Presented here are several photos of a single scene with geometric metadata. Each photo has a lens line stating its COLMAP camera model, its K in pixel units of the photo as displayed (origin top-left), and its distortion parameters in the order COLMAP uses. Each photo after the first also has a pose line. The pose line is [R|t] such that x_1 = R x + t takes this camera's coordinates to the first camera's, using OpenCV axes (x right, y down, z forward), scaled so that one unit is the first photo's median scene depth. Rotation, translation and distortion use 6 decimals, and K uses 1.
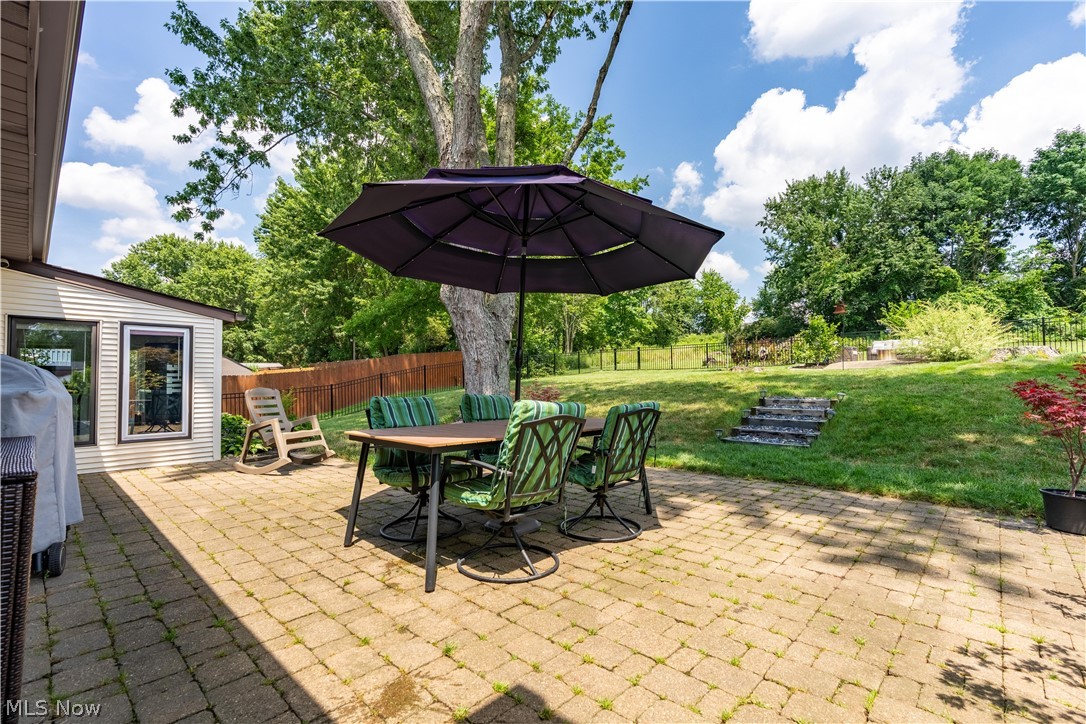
lens RADIAL K [[487.5, 0, 534.5], [0, 487.5, 365.4], [0, 0, 1]] dist [-0.008738, 0.003231]
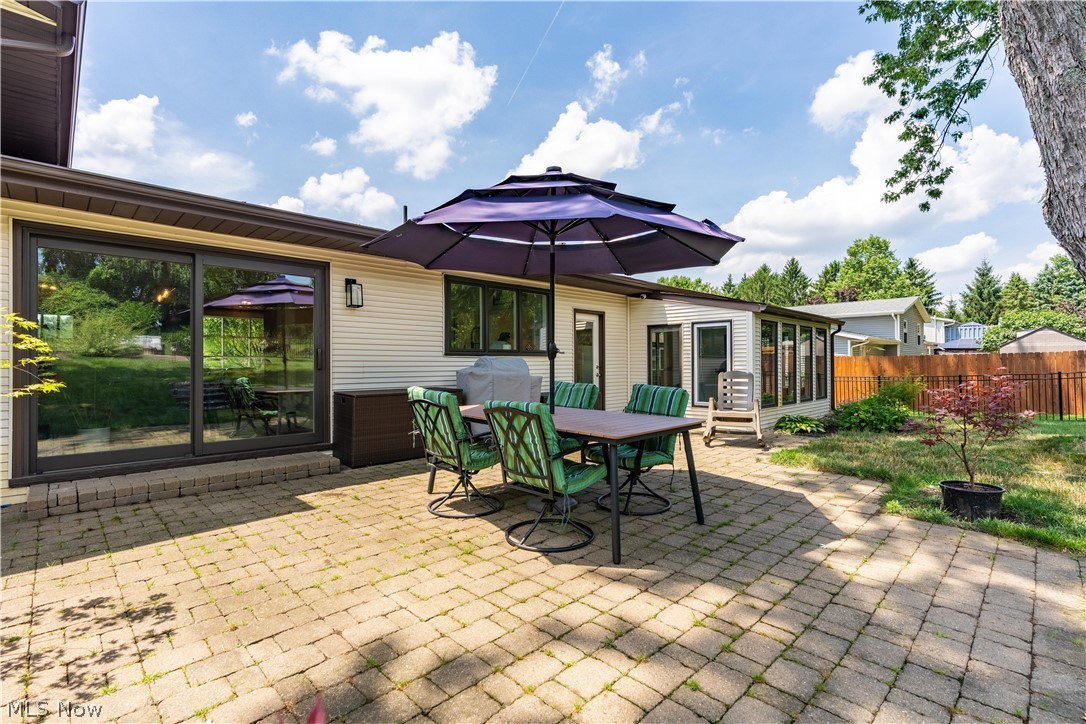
lens RADIAL K [[487.5, 0, 537.1], [0, 487.5, 357.7], [0, 0, 1]] dist [-0.008738, 0.003231]
pose [[-0.027377, -0.002640, -0.999622, 1.330908], [0.039559, 0.999210, -0.003722, 0.004412], [0.998842, -0.039646, -0.027251, 1.280356]]
